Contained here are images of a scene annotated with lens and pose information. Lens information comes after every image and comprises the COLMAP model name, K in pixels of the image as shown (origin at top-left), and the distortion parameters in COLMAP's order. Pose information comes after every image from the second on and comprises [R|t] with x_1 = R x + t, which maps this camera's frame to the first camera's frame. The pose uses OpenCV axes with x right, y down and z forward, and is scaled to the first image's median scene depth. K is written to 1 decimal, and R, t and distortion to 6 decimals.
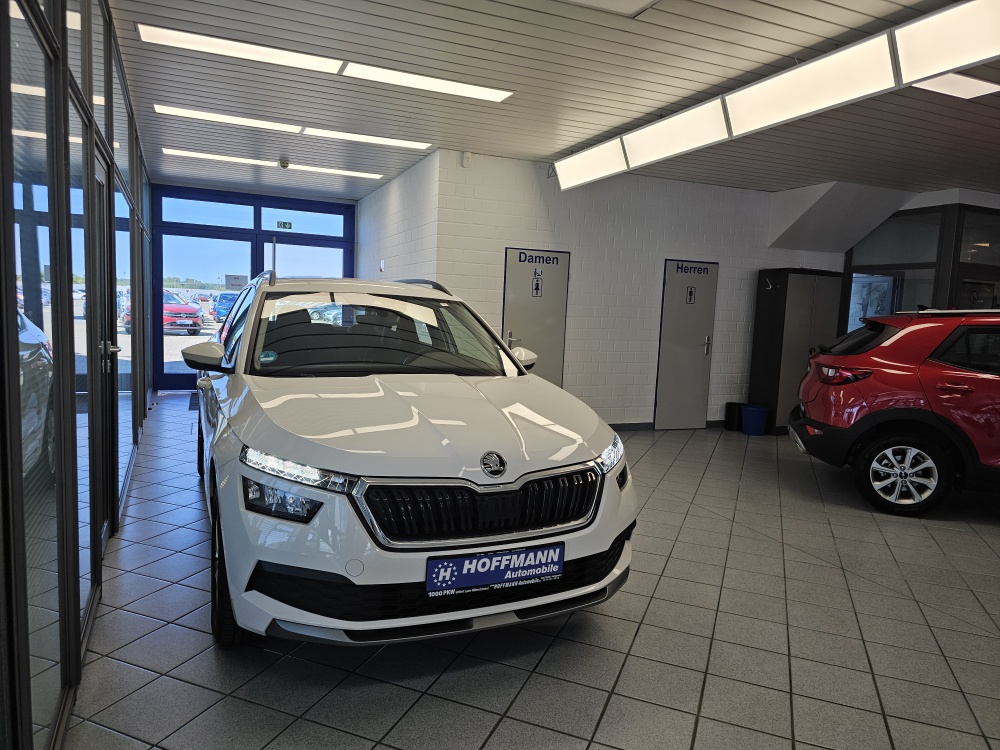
lens RADIAL K [[678.1, 0, 520.3], [0, 678.1, 387.9], [0, 0, 1]] dist [0.048554, -0.045817]
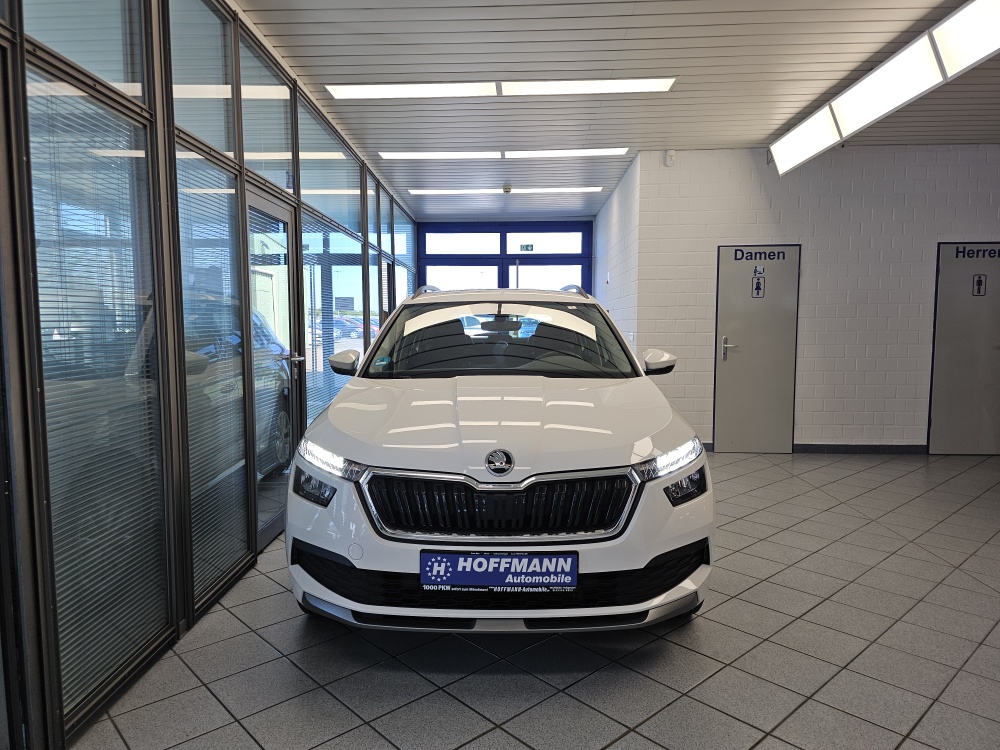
lens RADIAL K [[678.1, 0, 442.3], [0, 678.1, 382.9], [0, 0, 1]] dist [0.048554, -0.045817]
pose [[0.898925, -0.003572, -0.438087, 0.306838], [-0.008343, 0.999646, -0.025271, 0.024701], [0.438022, 0.026371, 0.898577, 0.091925]]
